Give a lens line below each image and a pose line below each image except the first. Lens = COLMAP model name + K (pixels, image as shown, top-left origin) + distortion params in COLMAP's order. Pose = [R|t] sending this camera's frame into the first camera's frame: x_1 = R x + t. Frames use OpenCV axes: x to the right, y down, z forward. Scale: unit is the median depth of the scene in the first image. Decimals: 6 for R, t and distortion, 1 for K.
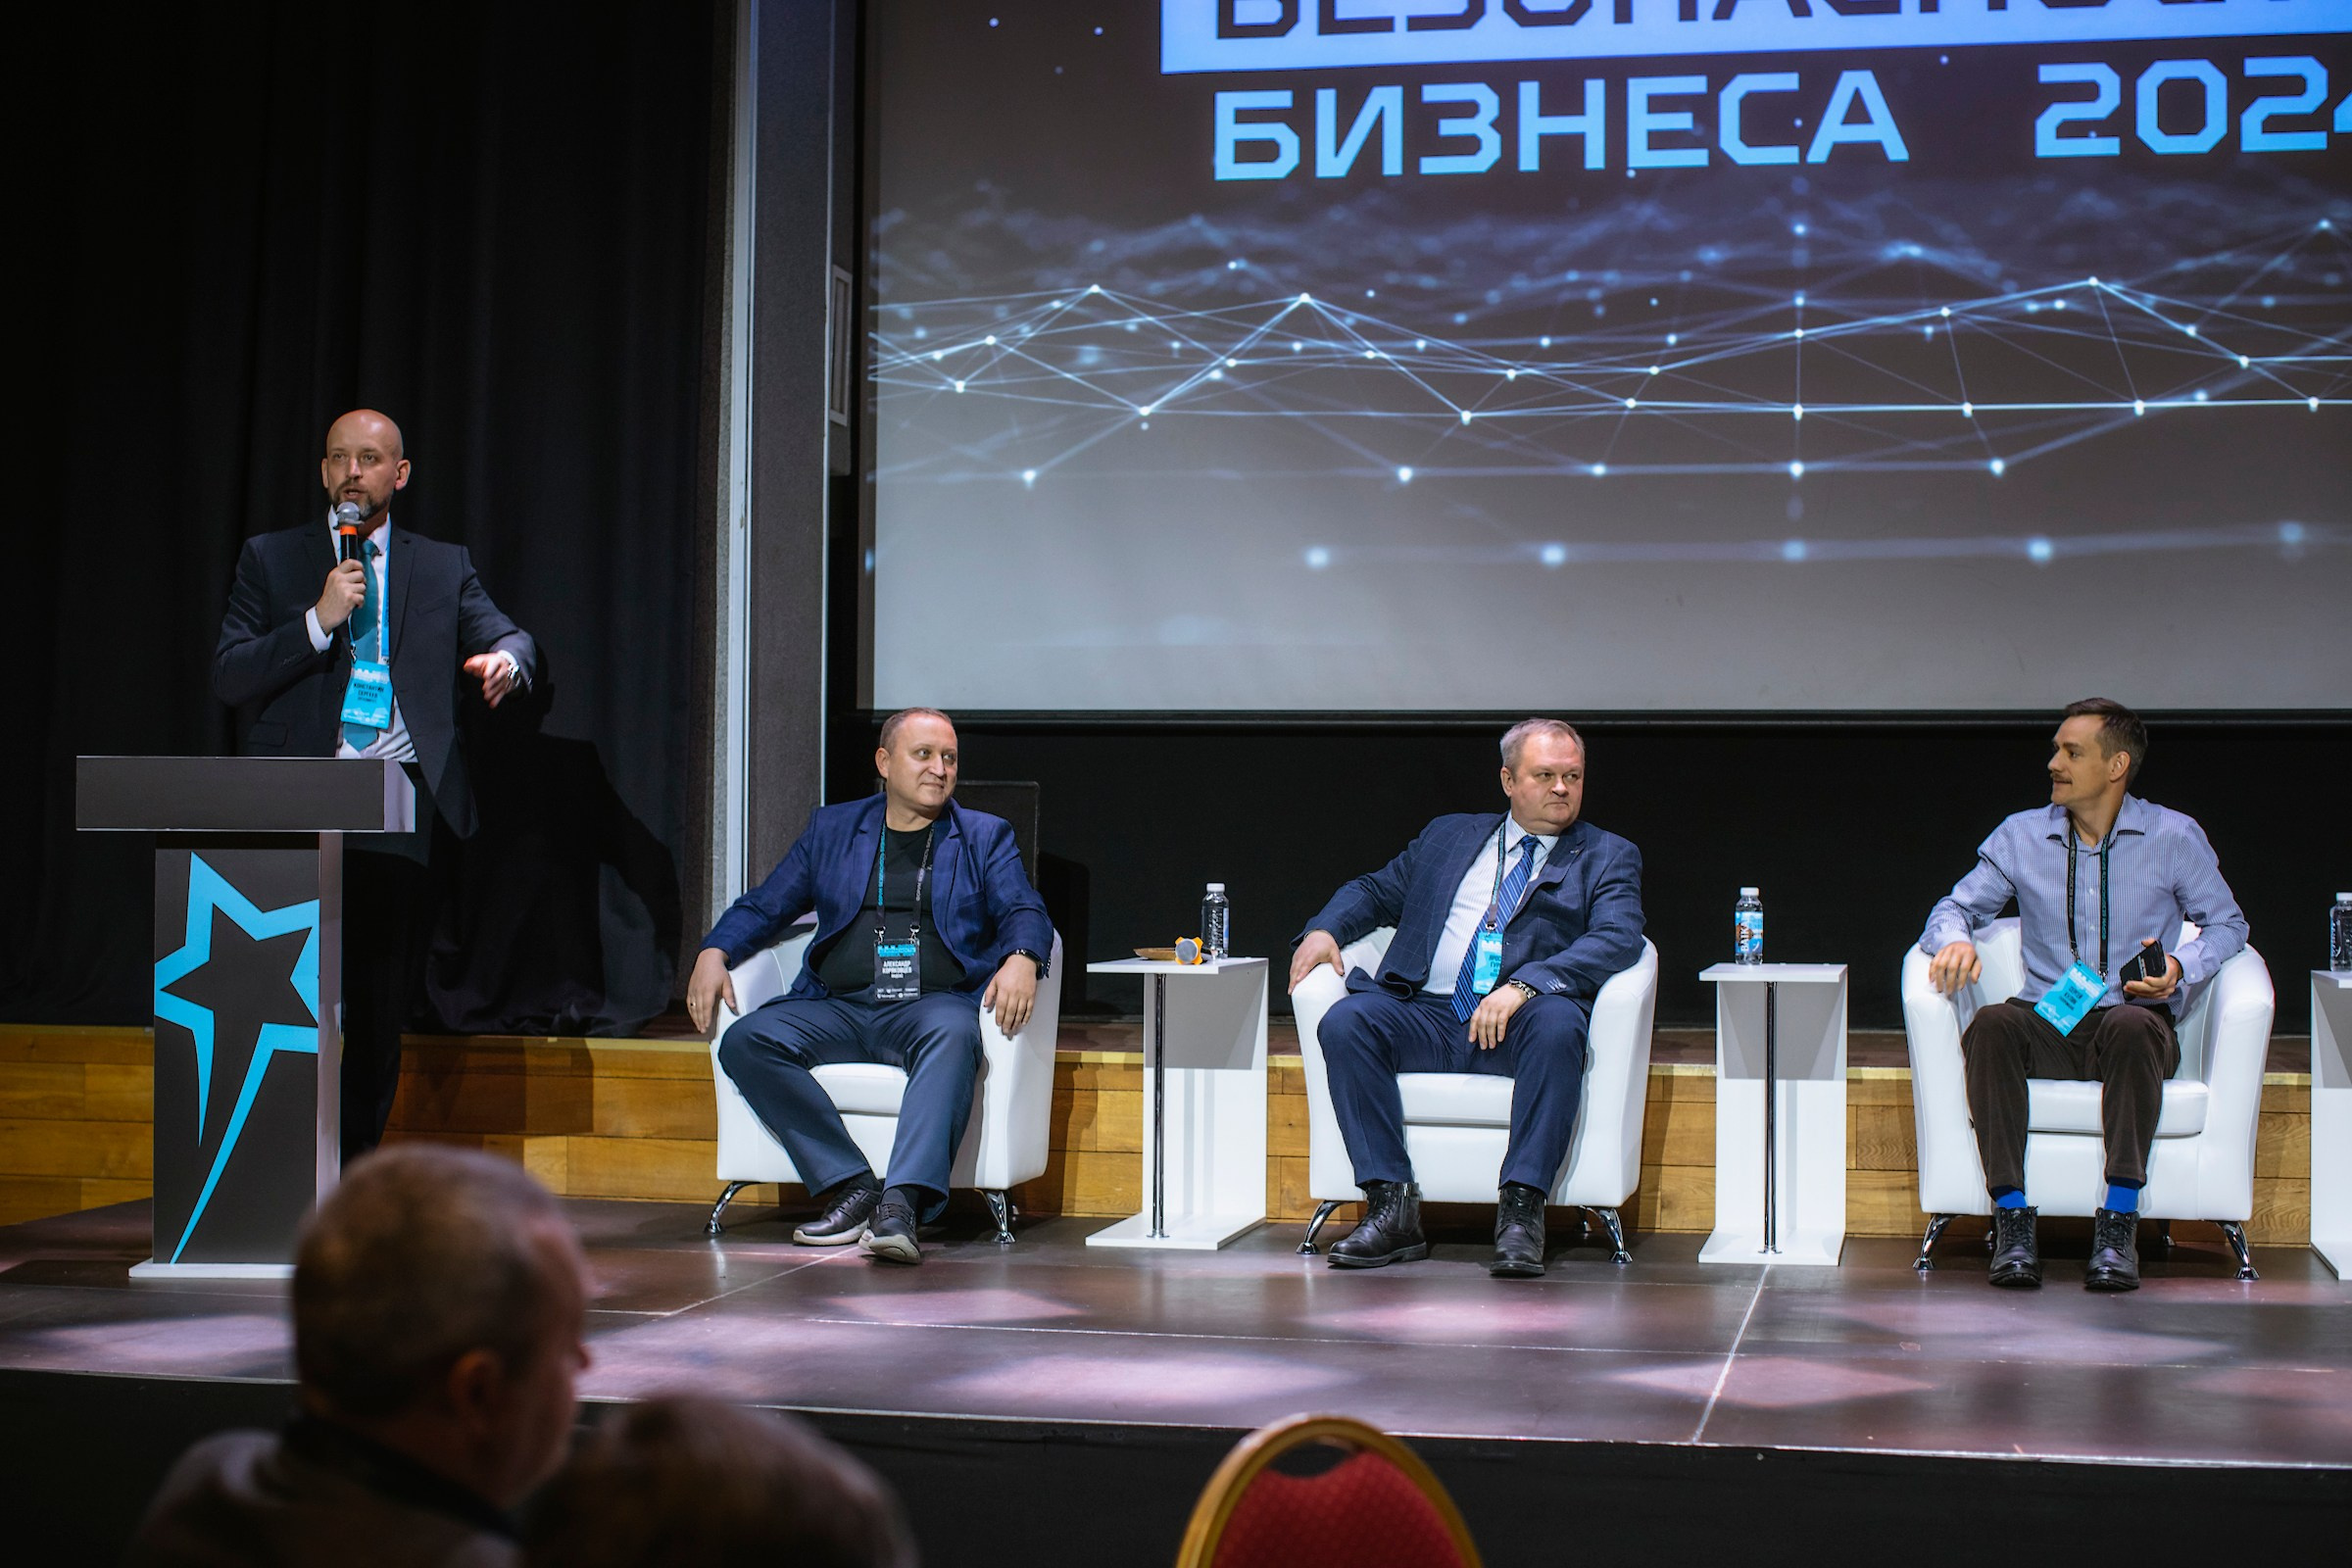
lens RADIAL K [[3545.7, 0, 1172.0], [0, 3545.7, 777.3], [0, 0, 1]] dist [-0.175781, 0.387162]
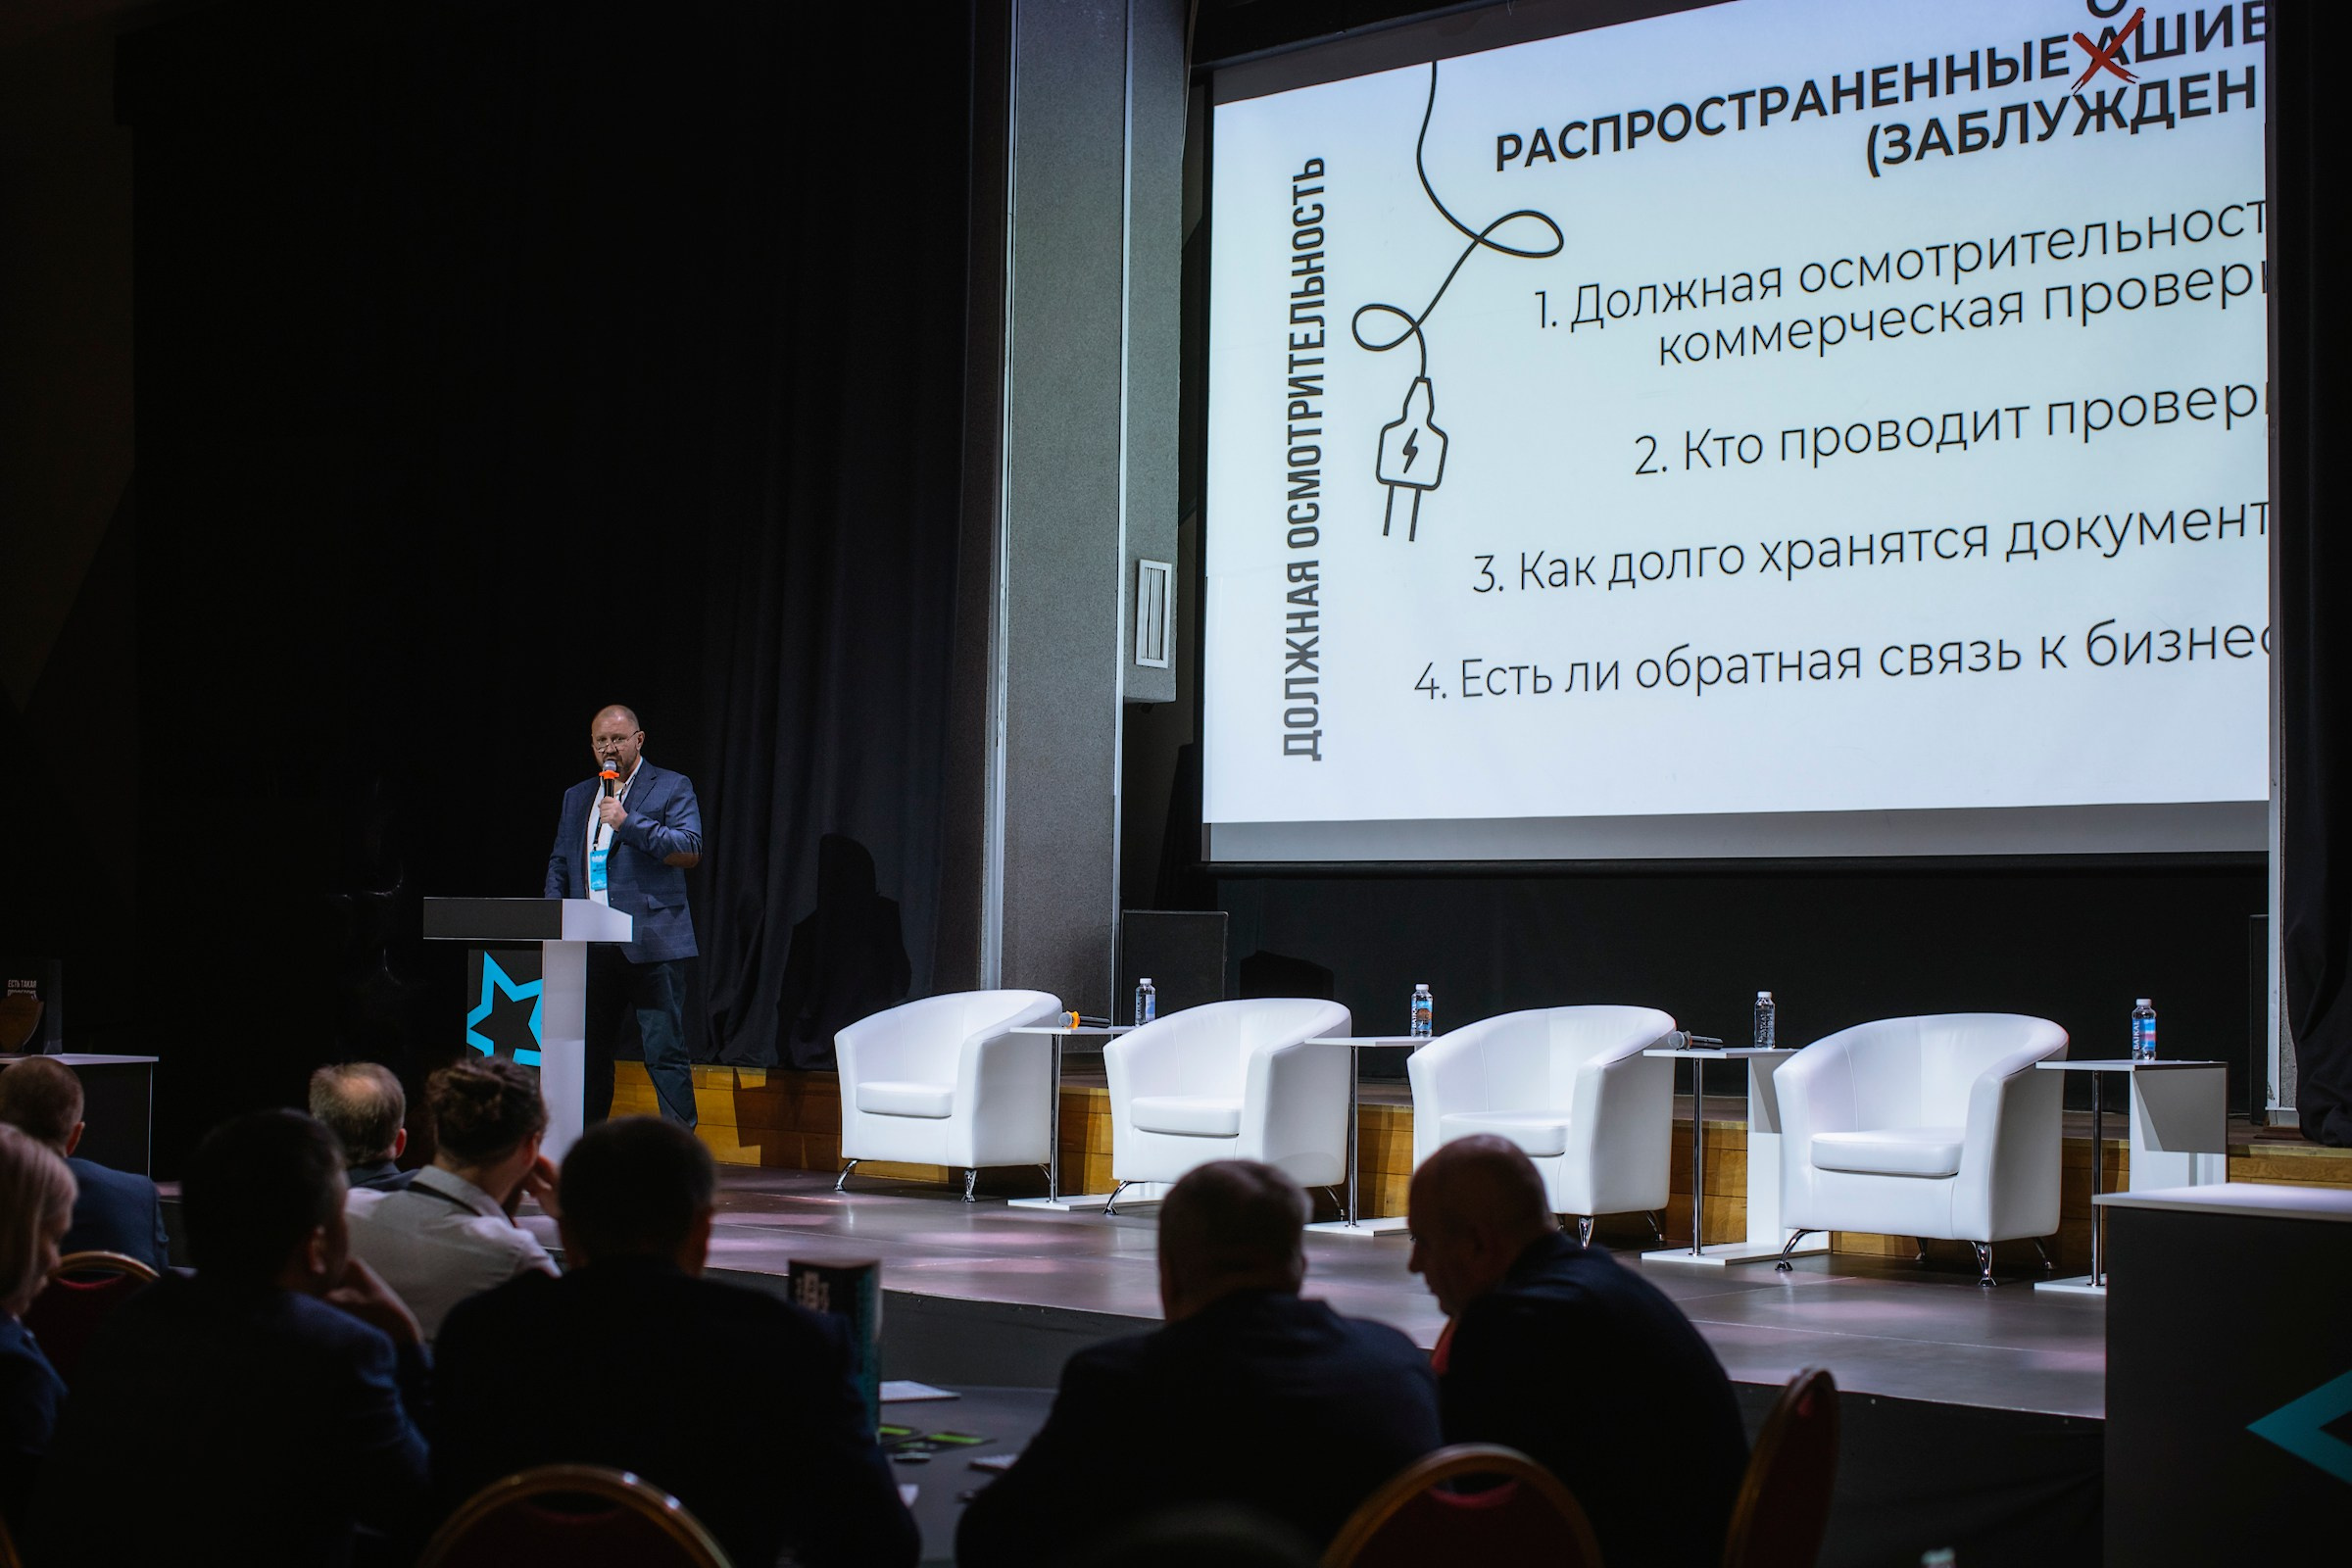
lens RADIAL K [[3512.9, 0, 1173.1], [0, 3512.9, 784.0], [0, 0, 1]] dist [-0.175670, 0.377220]
pose [[0.864182, -0.017741, -0.502867, 0.781070], [0.001083, 0.999442, -0.033398, -0.003641], [0.503178, 0.028317, 0.863719, -0.306285]]
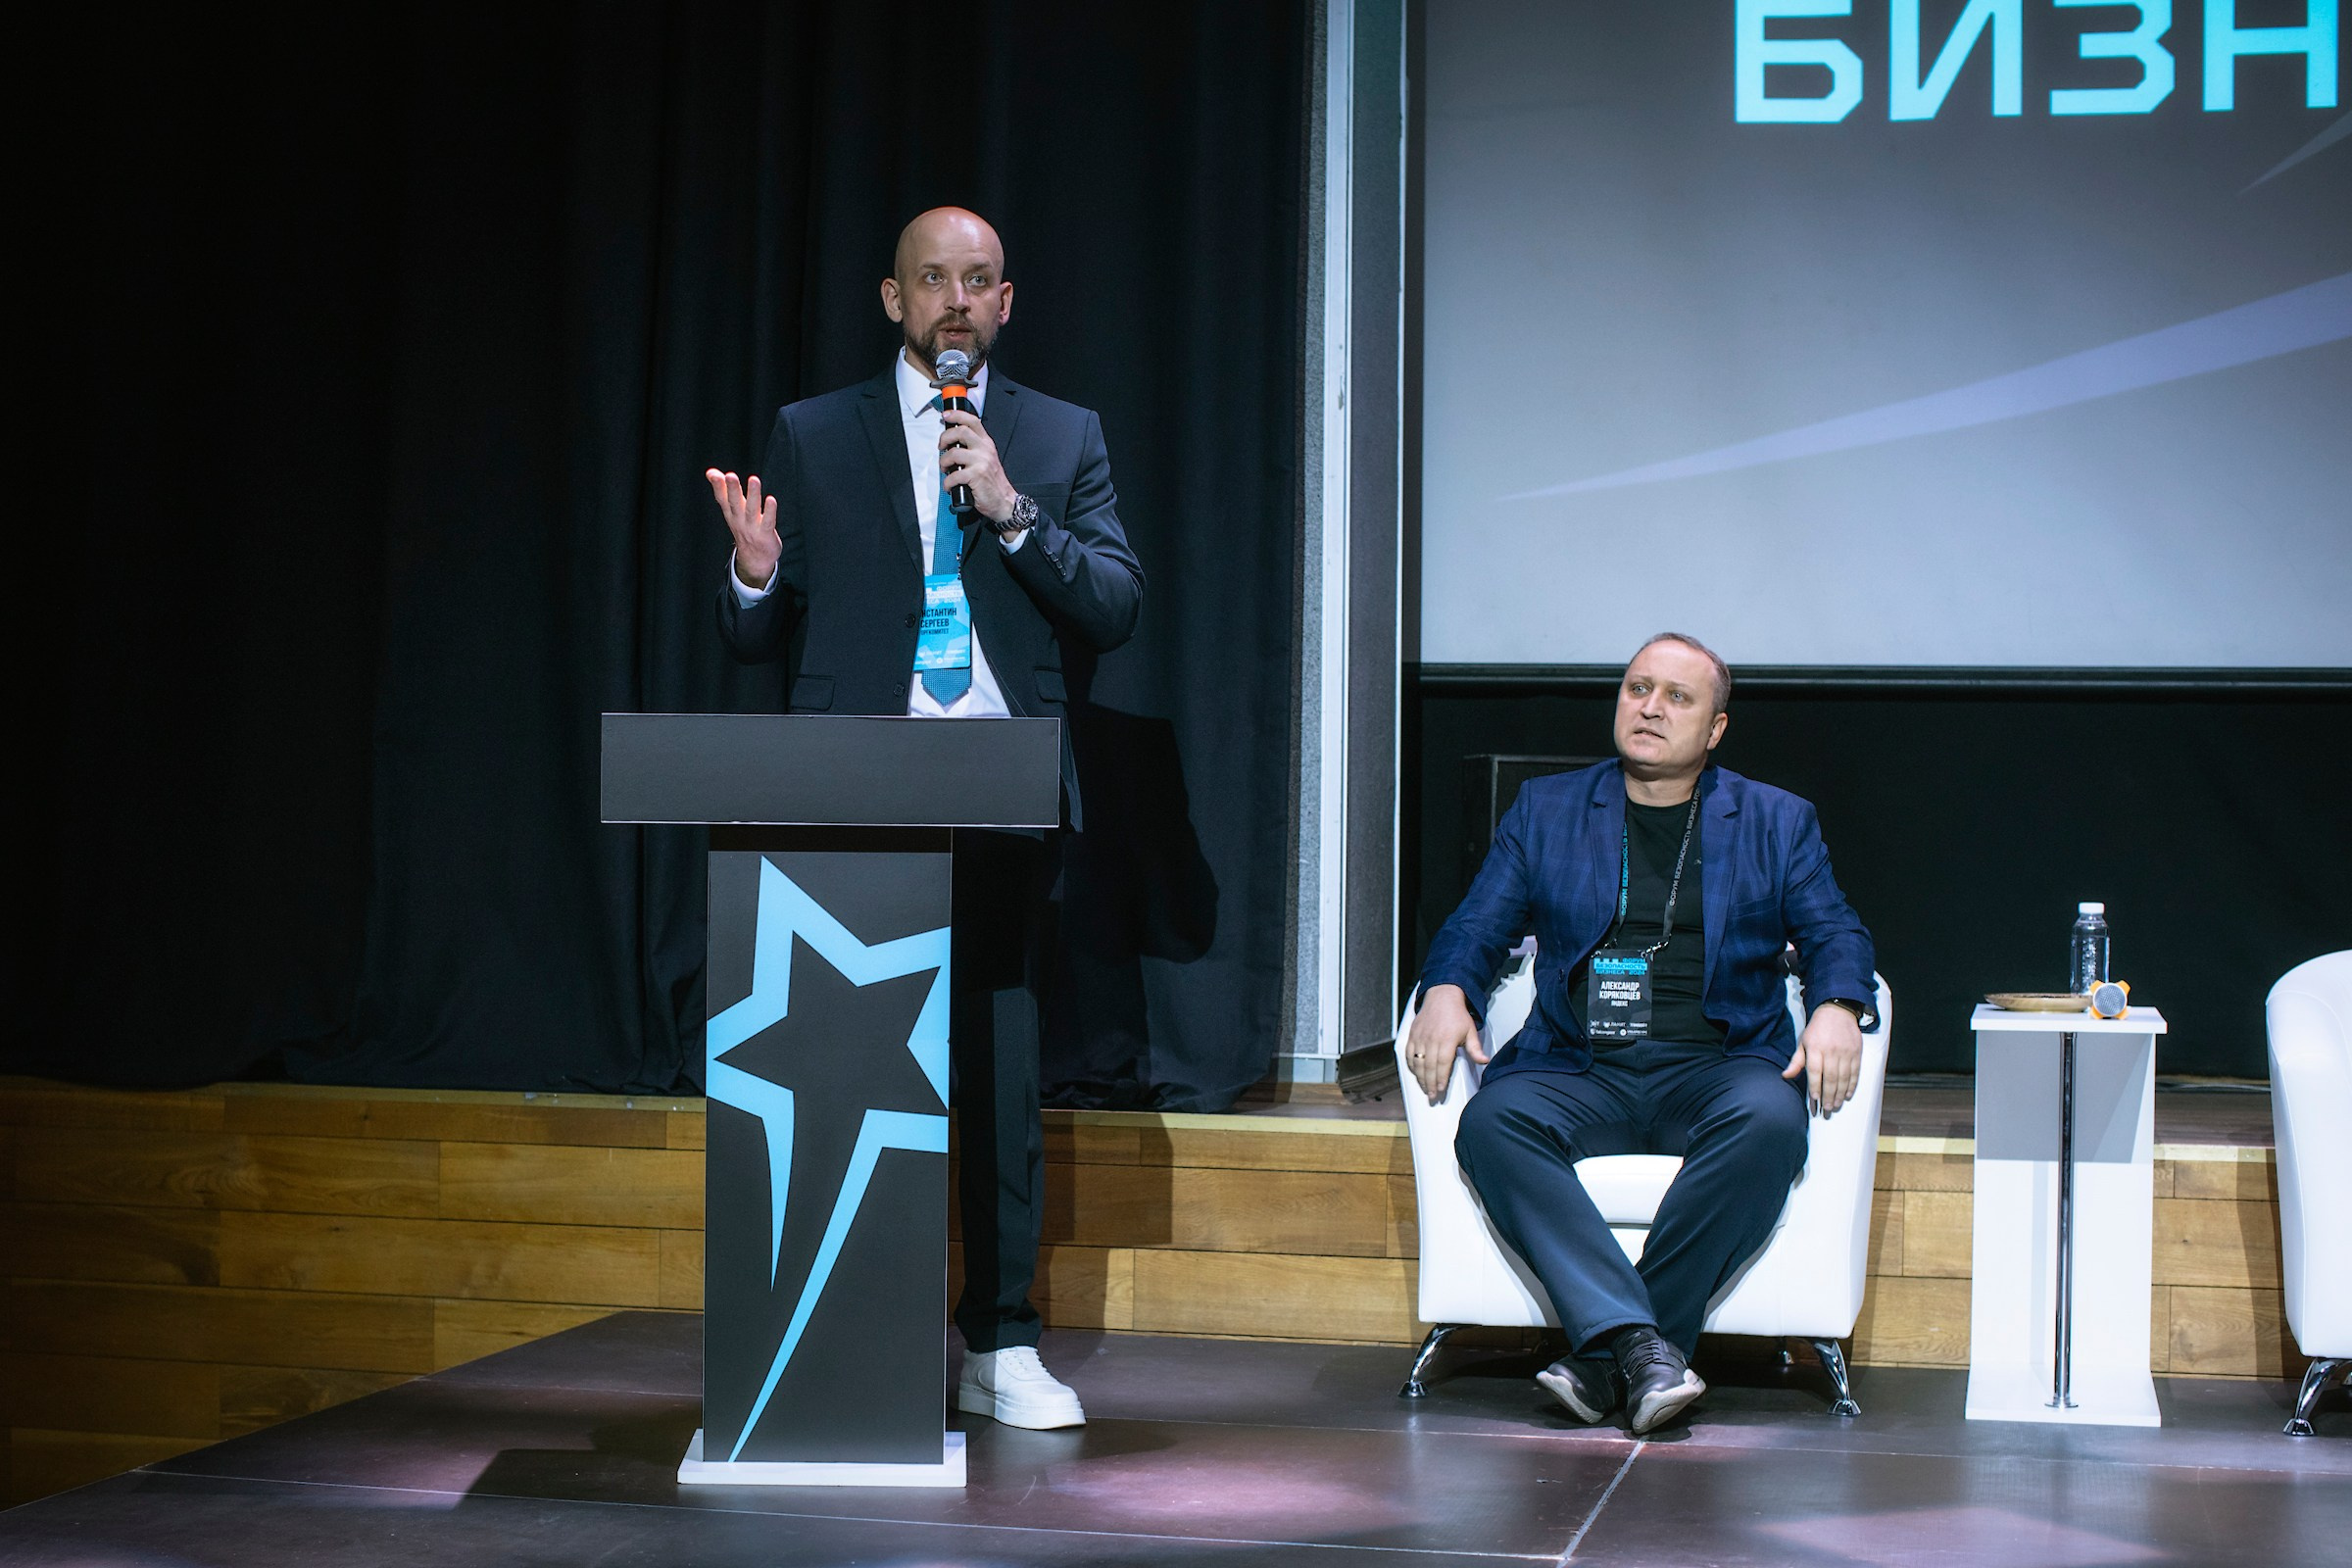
lens RADIAL K [[3929.6, 0, 976.9], [0, 3929.6, 839.6], [0, 0, 1]] dist [-0.145575, 0.111697]
pose [[0.998638, 0.004790, -0.051950, -0.169236], [-0.003753, 0.999792, 0.020035, 0.002402], [0.052035, -0.019812, 0.998449, 0.207895]]
